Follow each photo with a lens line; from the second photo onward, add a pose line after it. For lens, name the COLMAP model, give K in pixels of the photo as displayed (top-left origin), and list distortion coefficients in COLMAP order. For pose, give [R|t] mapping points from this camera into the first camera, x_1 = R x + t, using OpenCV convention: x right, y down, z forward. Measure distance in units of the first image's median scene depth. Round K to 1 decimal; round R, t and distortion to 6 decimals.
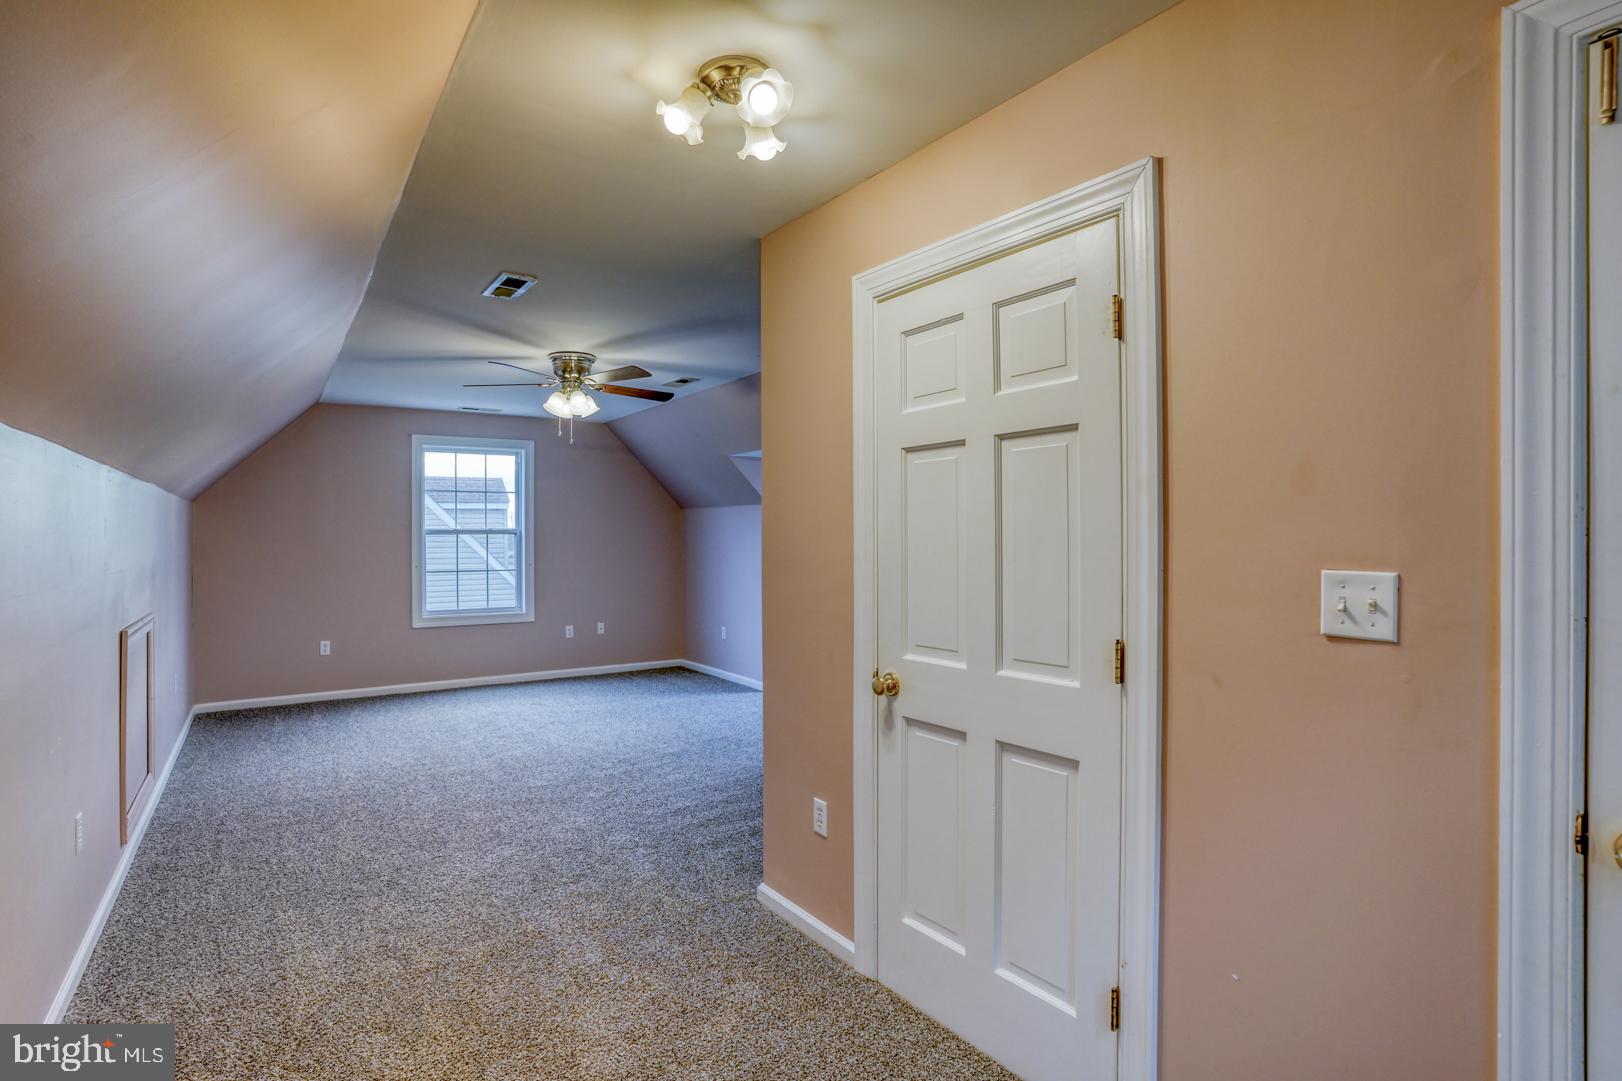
lens RADIAL K [[804.1, 0, 811.8], [0, 804.1, 534.0], [0, 0, 1]] dist [-0.059268, 0.019302]
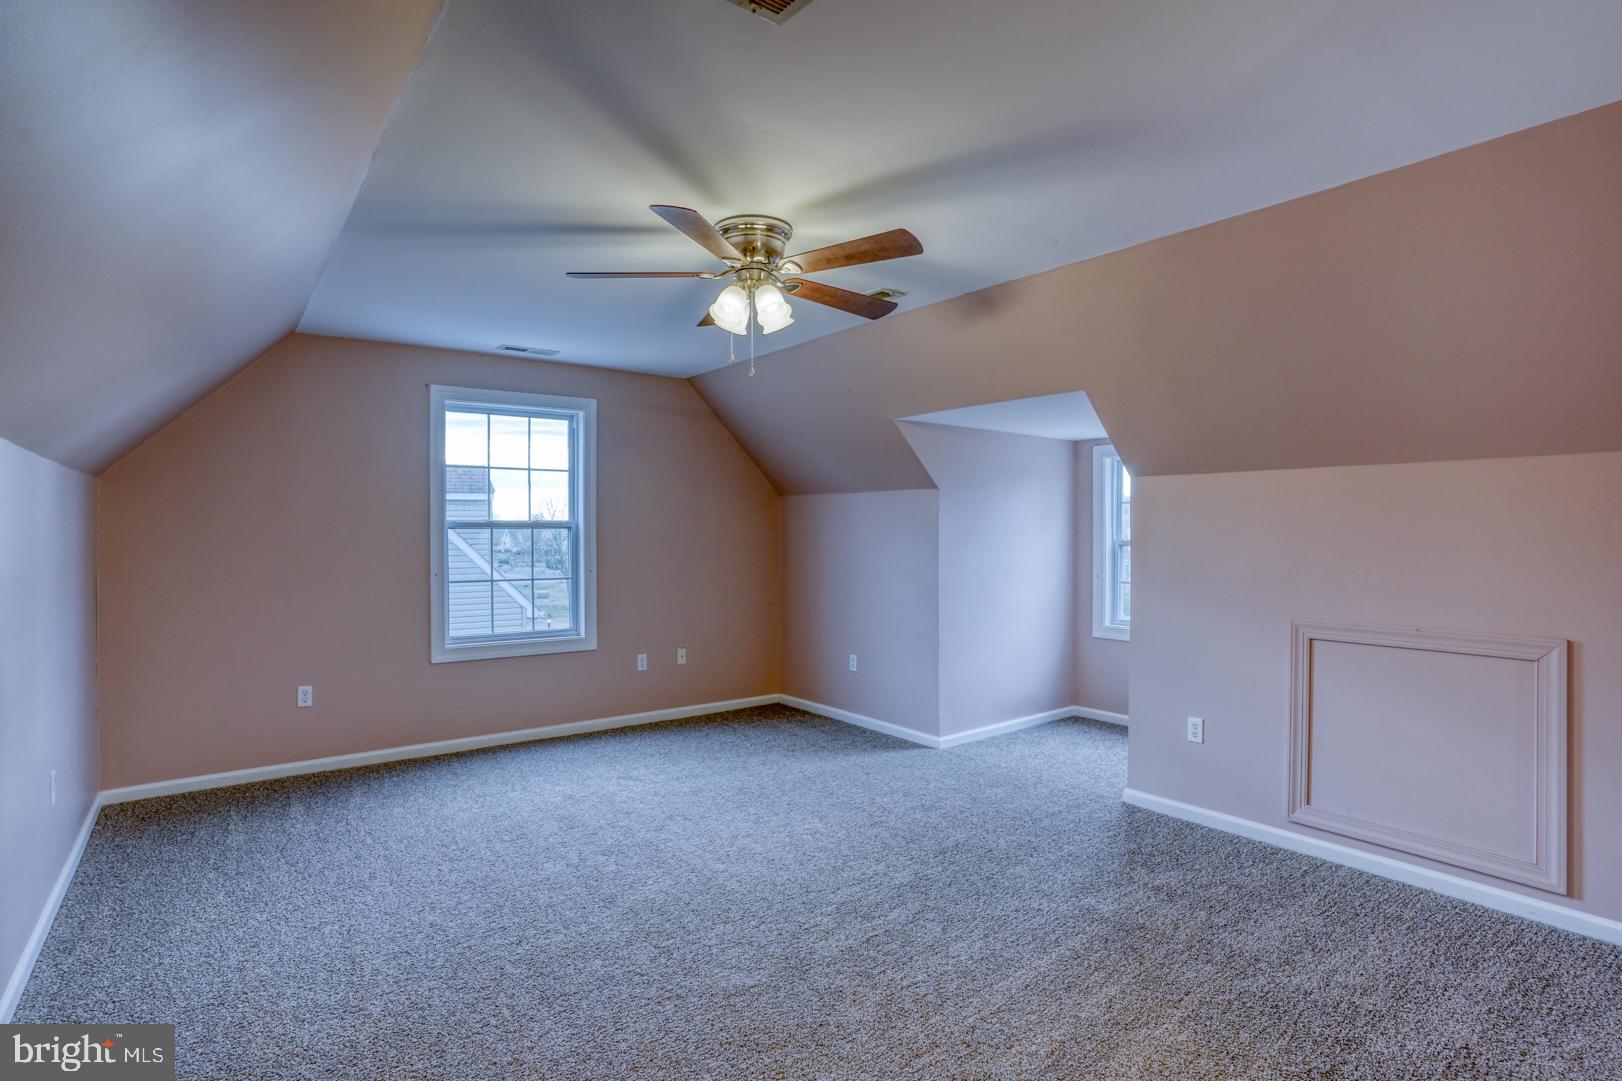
lens RADIAL K [[804.1, 0, 814.9], [0, 804.1, 540.5], [0, 0, 1]] dist [-0.059268, 0.019302]
pose [[0.998751, 0.002650, 0.049902, -0.202866], [-0.003278, 0.999916, 0.012515, 0.001128], [-0.049865, -0.012663, 0.998676, 0.289770]]
